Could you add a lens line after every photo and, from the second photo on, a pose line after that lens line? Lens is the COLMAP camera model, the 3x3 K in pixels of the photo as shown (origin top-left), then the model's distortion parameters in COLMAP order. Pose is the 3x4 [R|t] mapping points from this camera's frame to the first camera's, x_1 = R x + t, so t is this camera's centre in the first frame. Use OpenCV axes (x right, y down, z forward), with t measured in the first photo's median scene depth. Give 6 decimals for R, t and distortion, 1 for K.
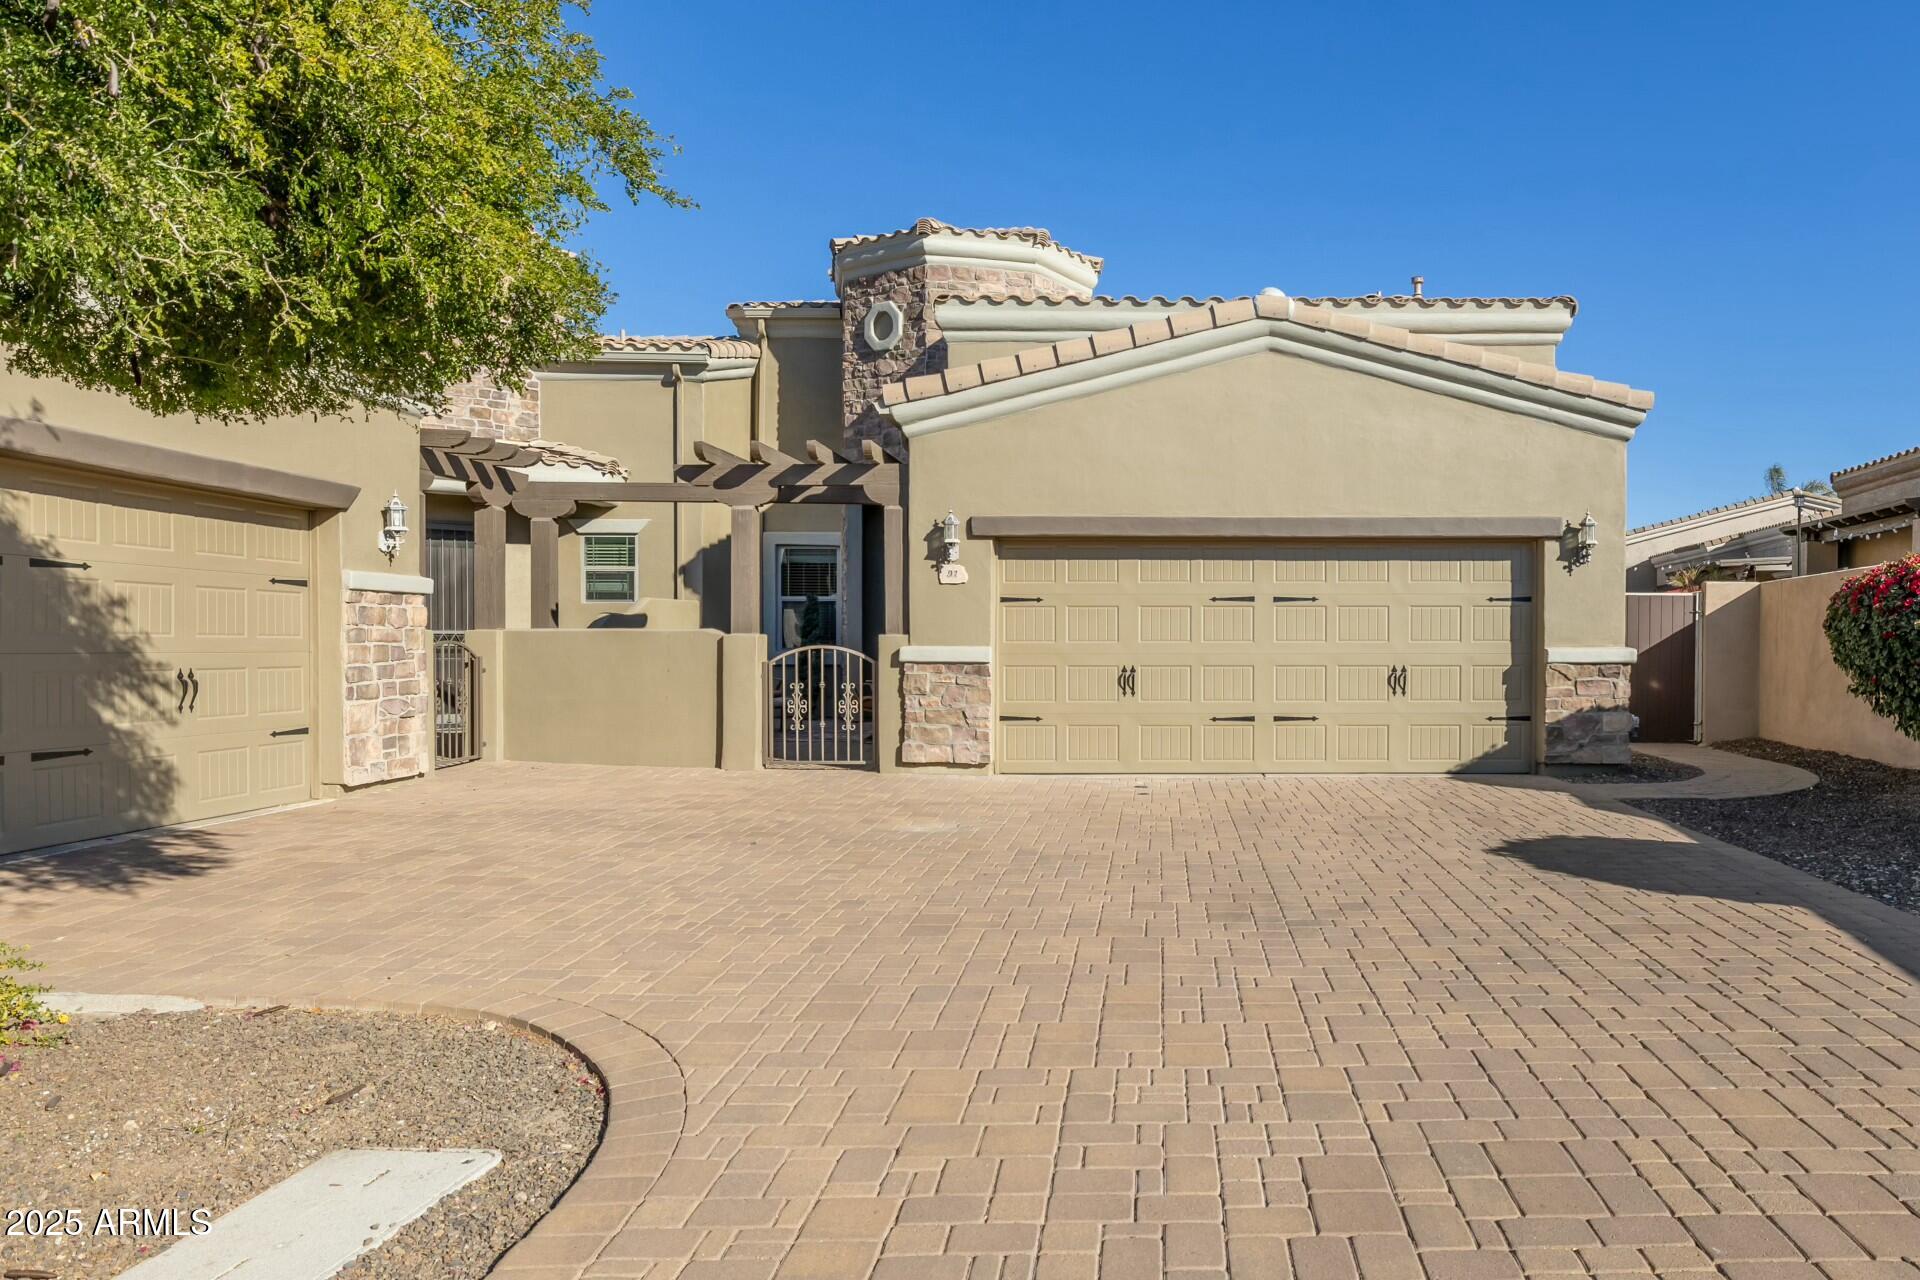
lens RADIAL K [[1047.6, 0, 995.2], [0, 1047.6, 632.0], [0, 0, 1]] dist [0.035269, 0.002629]
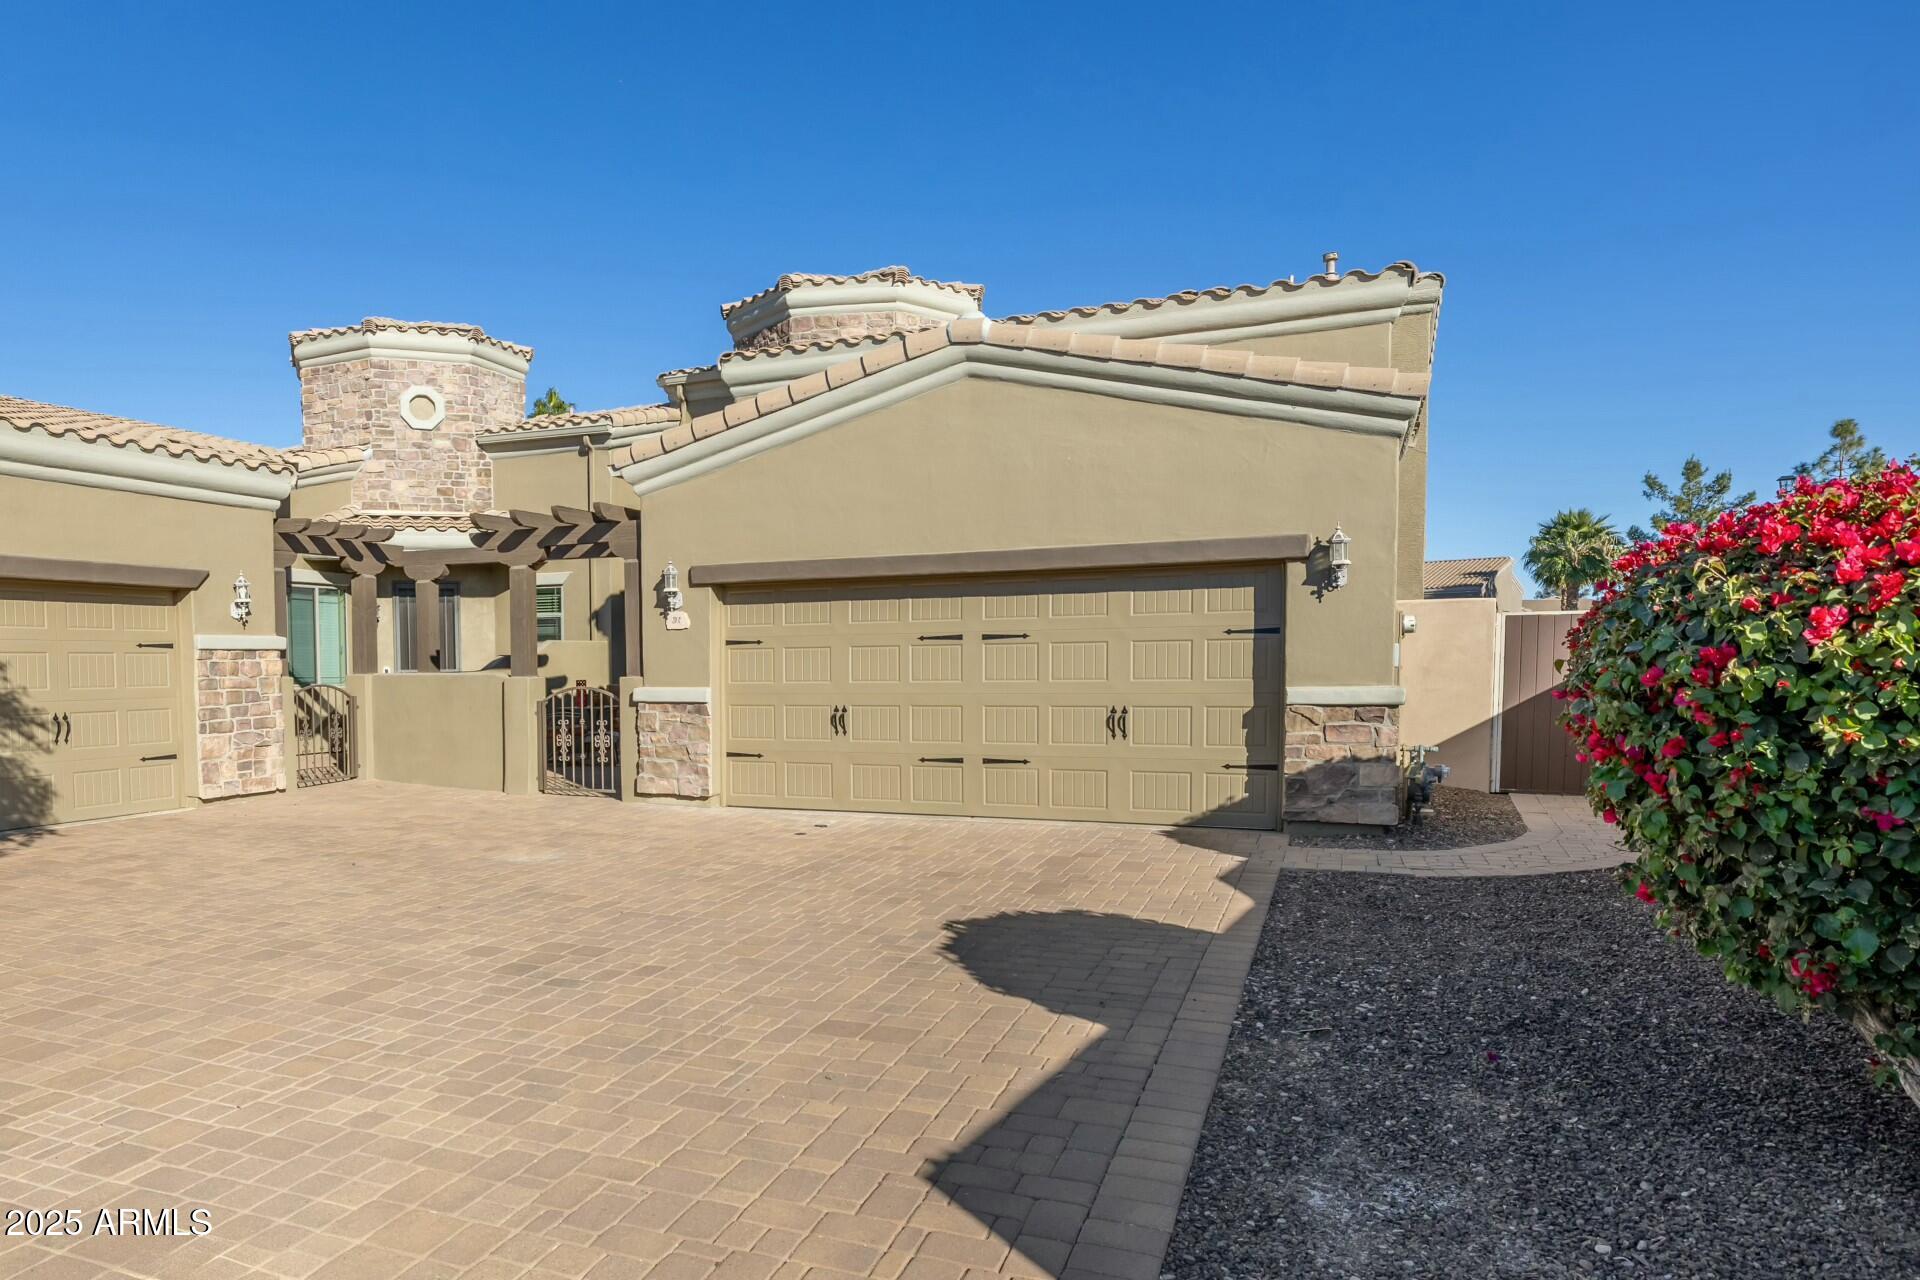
lens RADIAL K [[1047.6, 0, 1046.4], [0, 1047.6, 646.6], [0, 0, 1]] dist [0.035269, 0.002629]
pose [[0.924028, -0.012477, -0.382120, 0.683846], [0.017385, 0.999805, 0.009393, -0.029967], [0.381928, -0.015322, 0.924065, 0.139187]]
